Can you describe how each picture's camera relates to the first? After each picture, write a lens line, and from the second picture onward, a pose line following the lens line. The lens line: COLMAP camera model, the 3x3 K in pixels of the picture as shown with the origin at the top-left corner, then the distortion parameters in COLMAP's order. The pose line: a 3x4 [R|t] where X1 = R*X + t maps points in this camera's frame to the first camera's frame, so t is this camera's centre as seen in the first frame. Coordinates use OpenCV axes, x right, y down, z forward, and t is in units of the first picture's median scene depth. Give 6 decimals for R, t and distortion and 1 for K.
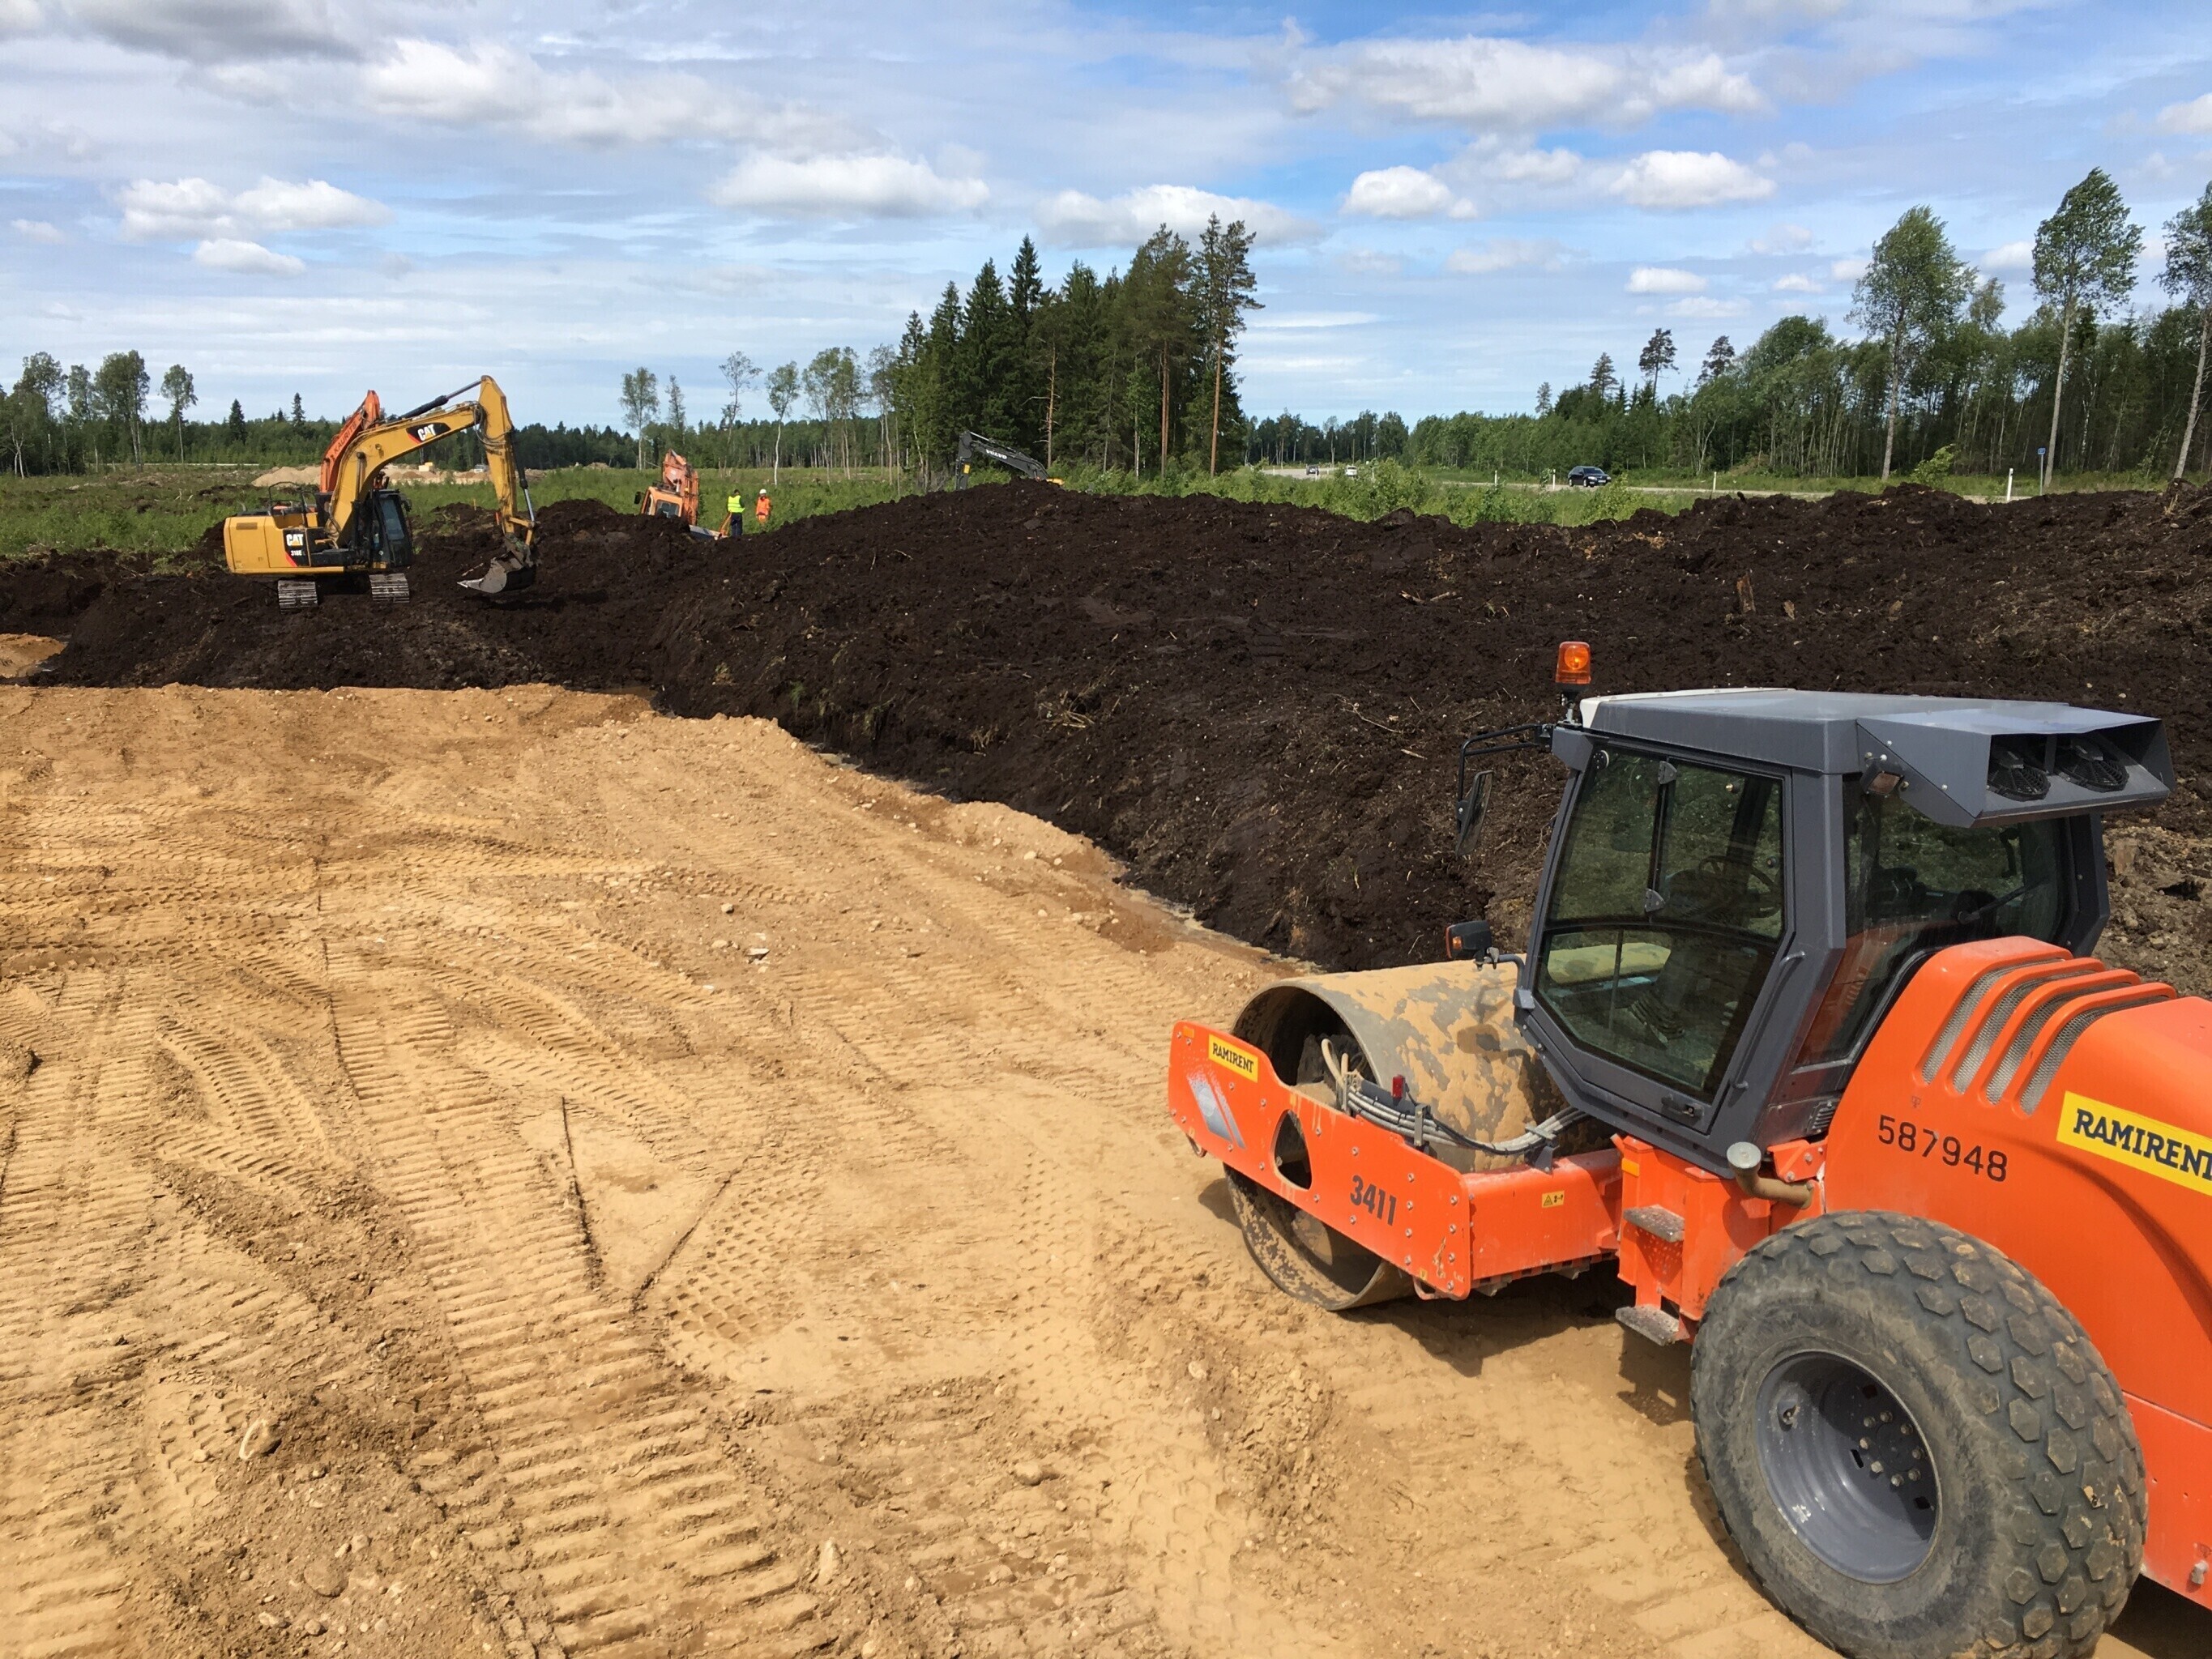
lens RADIAL K [[1862.7, 0, 1104.0], [0, 1862.7, 834.8], [0, 0, 1]] dist [0.089763, -0.121144]
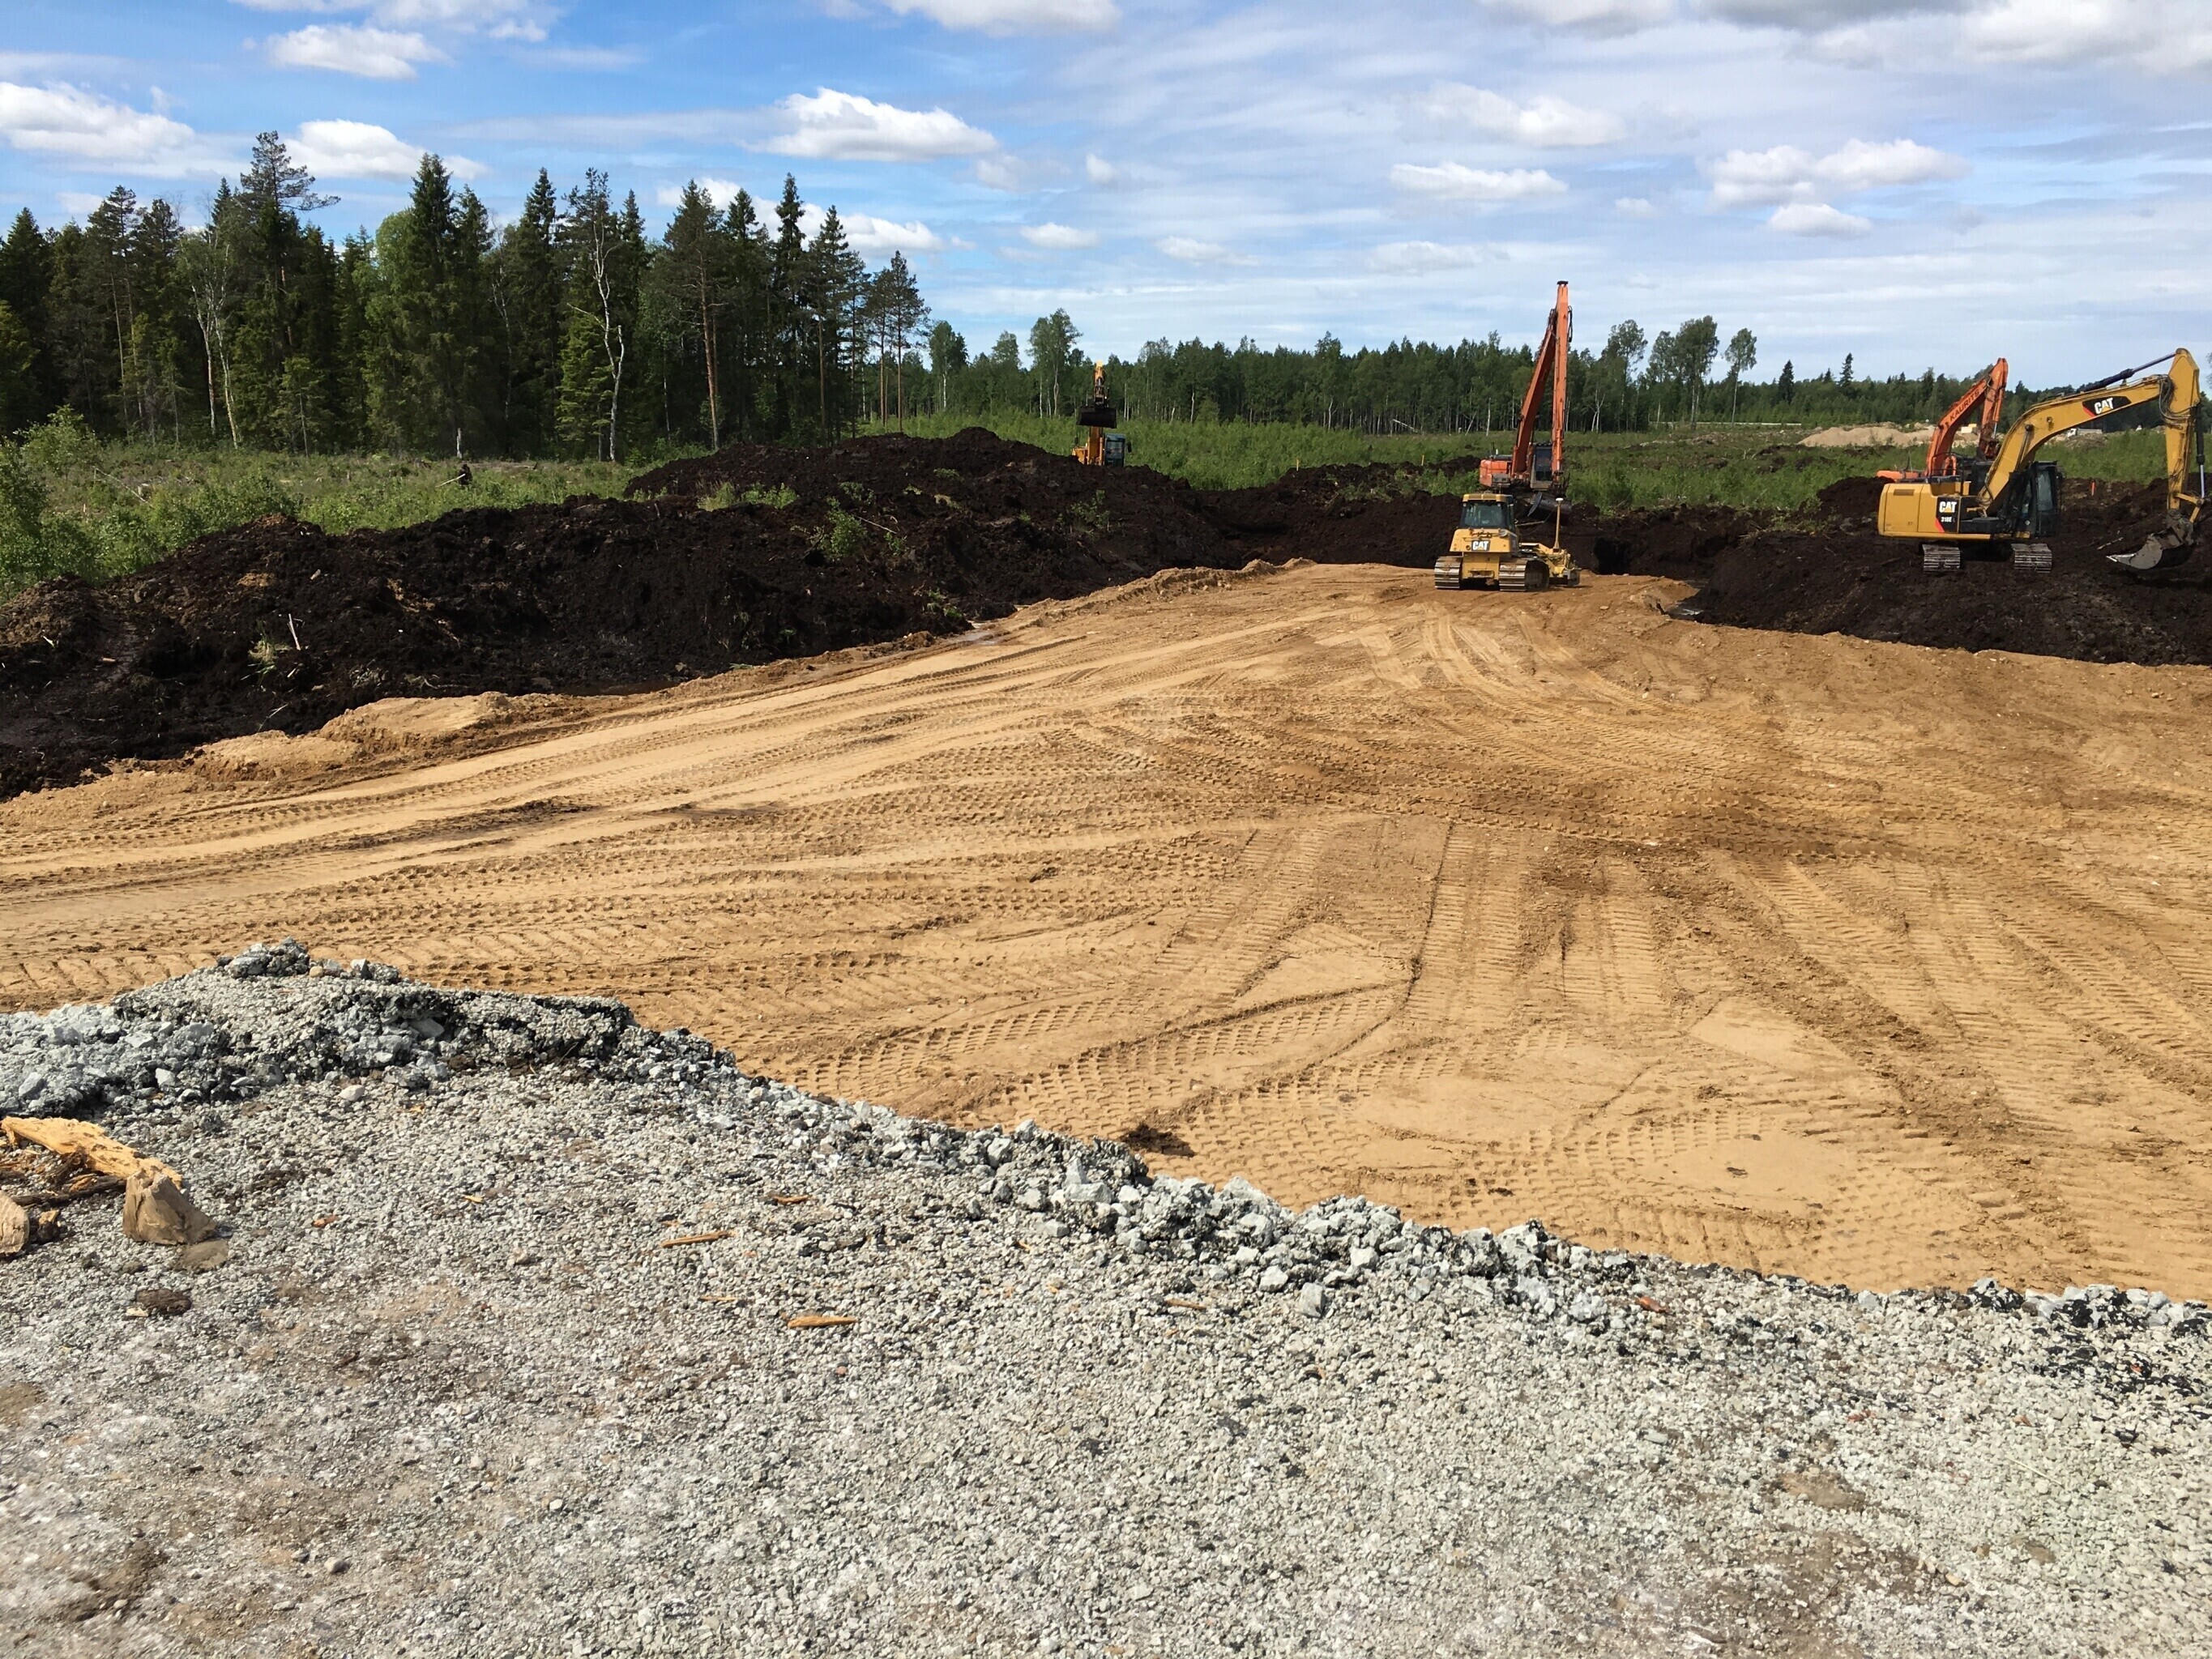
lens RADIAL K [[1862.7, 0, 1104.0], [0, 1862.7, 834.8], [0, 0, 1]] dist [0.089763, -0.121144]
pose [[0.728158, 0.167381, -0.664658, -0.079016], [-0.153818, 0.984895, 0.079513, 0.027615], [0.667927, 0.044338, 0.742905, -0.195410]]
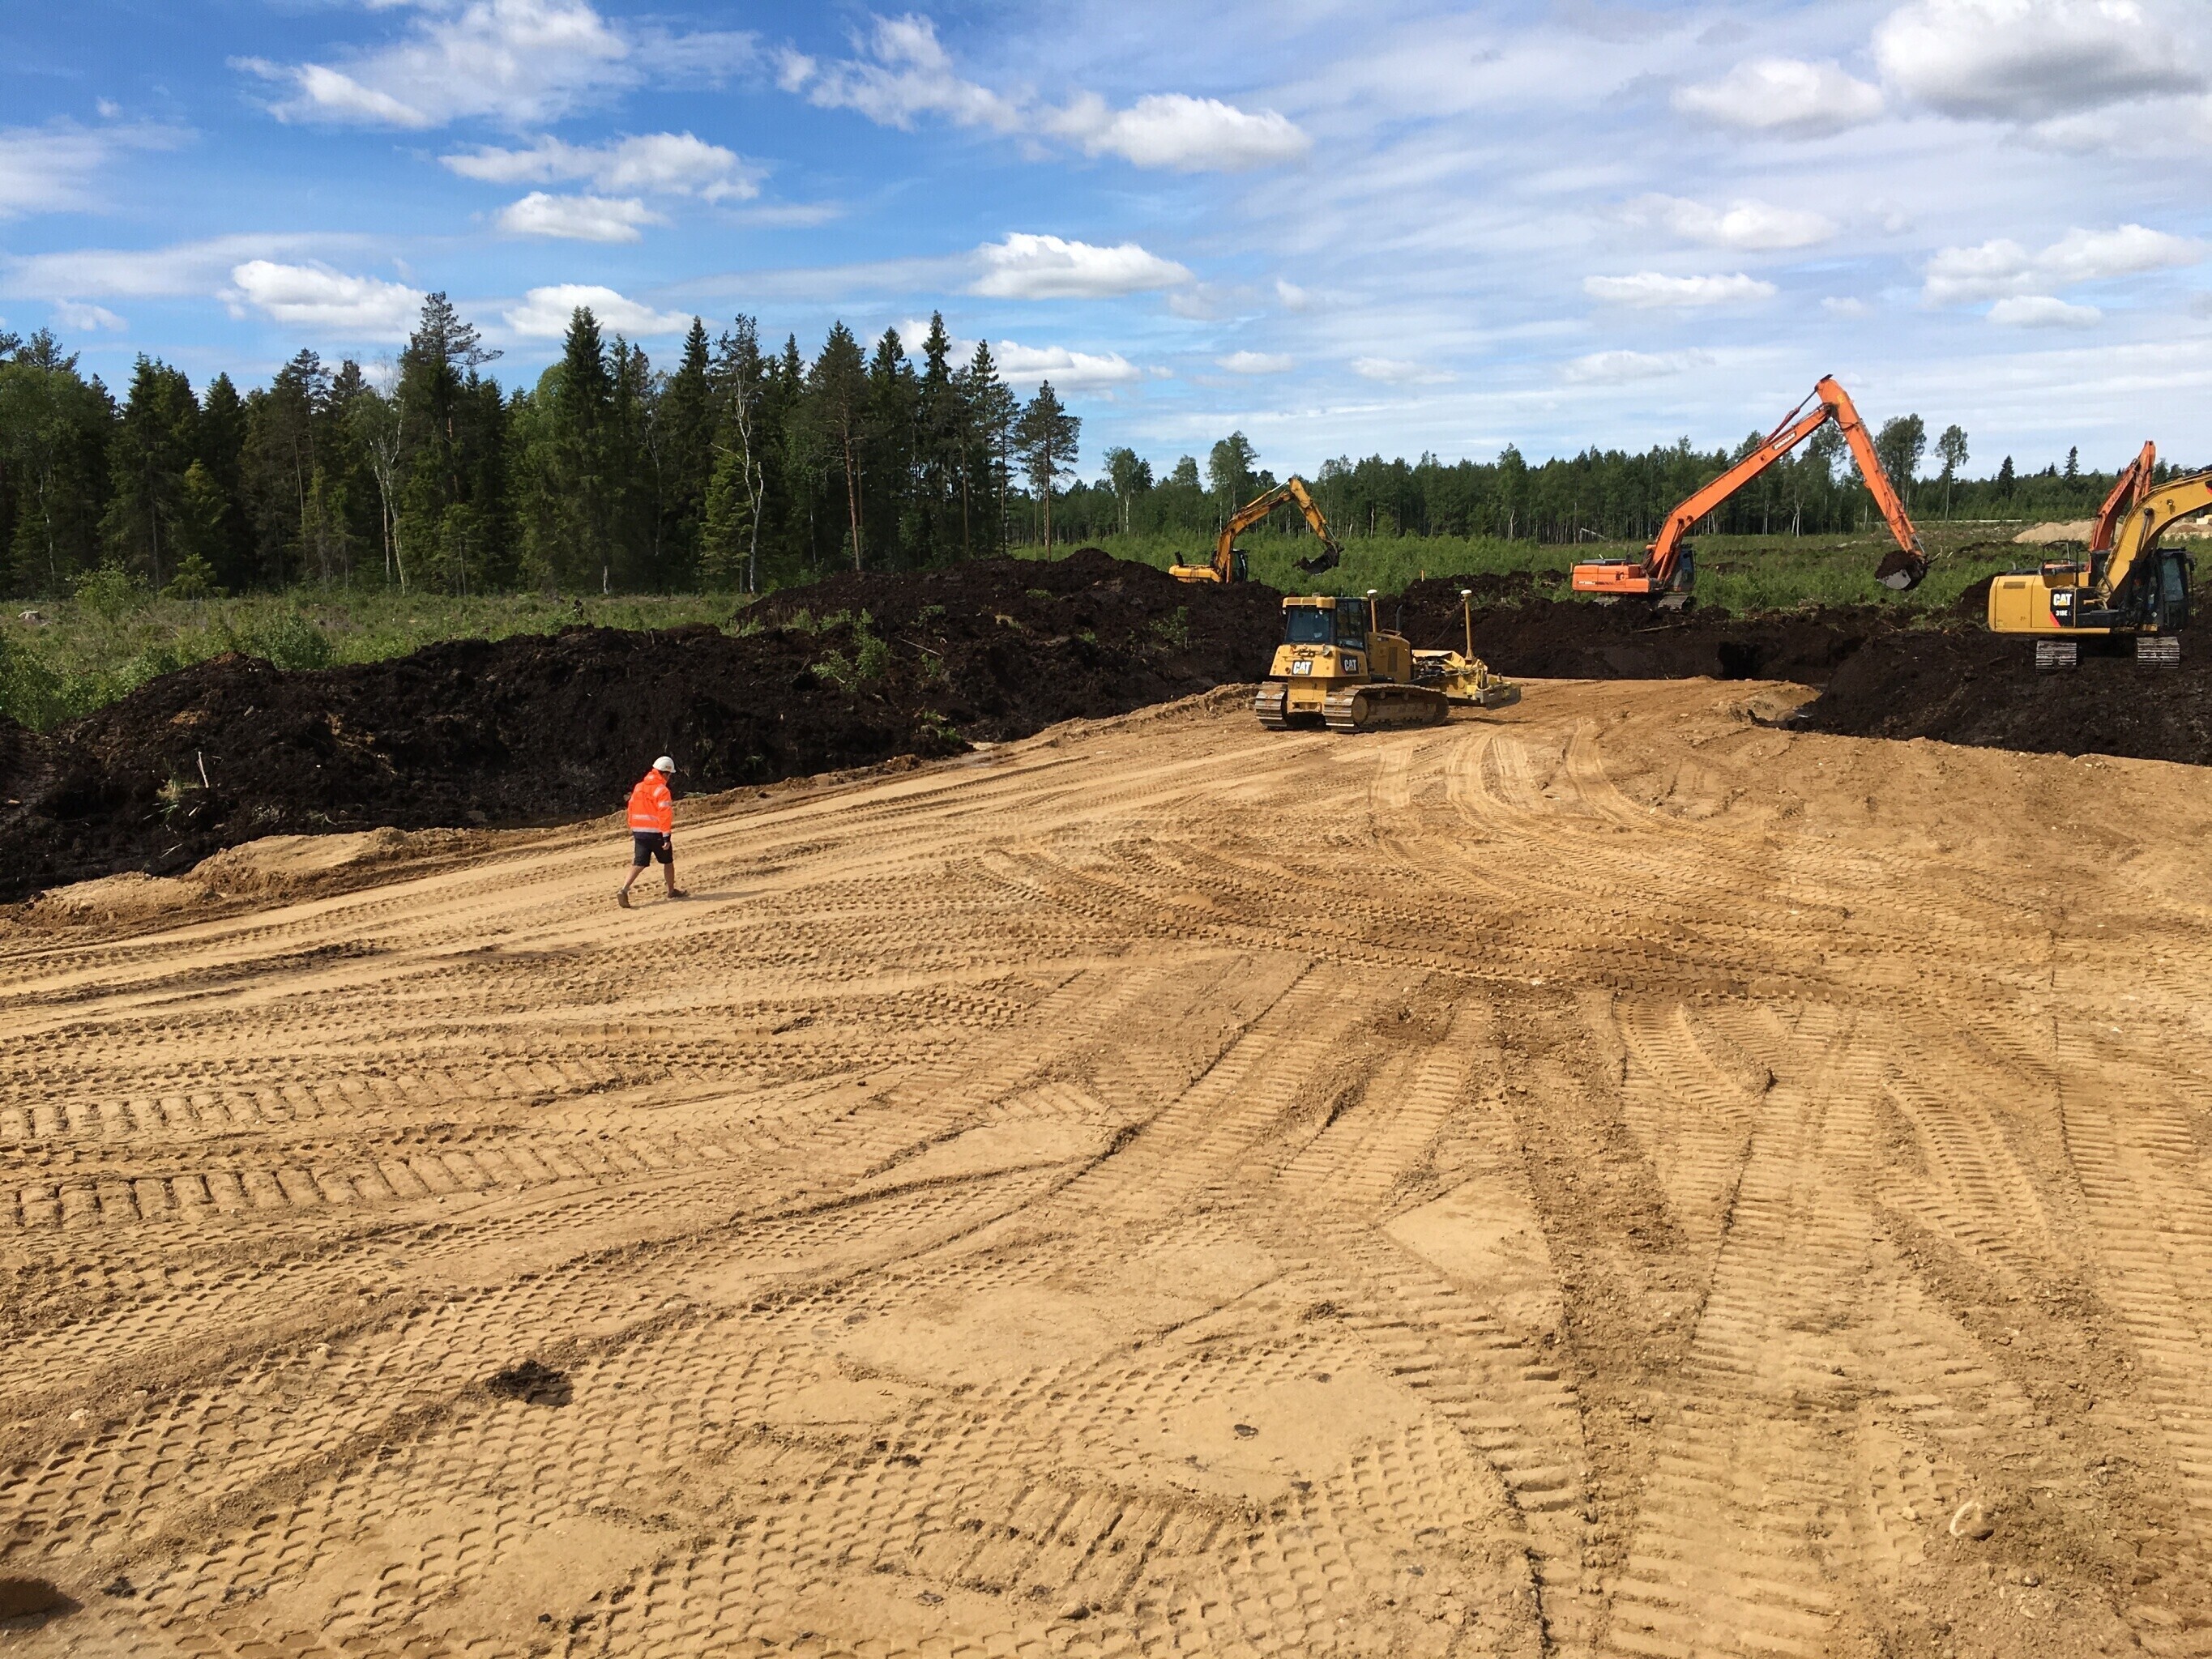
lens RADIAL K [[1862.7, 0, 1104.0], [0, 1862.7, 834.8], [0, 0, 1]] dist [0.089763, -0.121144]
pose [[0.652931, 0.115556, -0.748550, -0.015145], [-0.137047, 0.990005, 0.033289, -0.001993], [0.744915, 0.080851, 0.662242, -0.006749]]
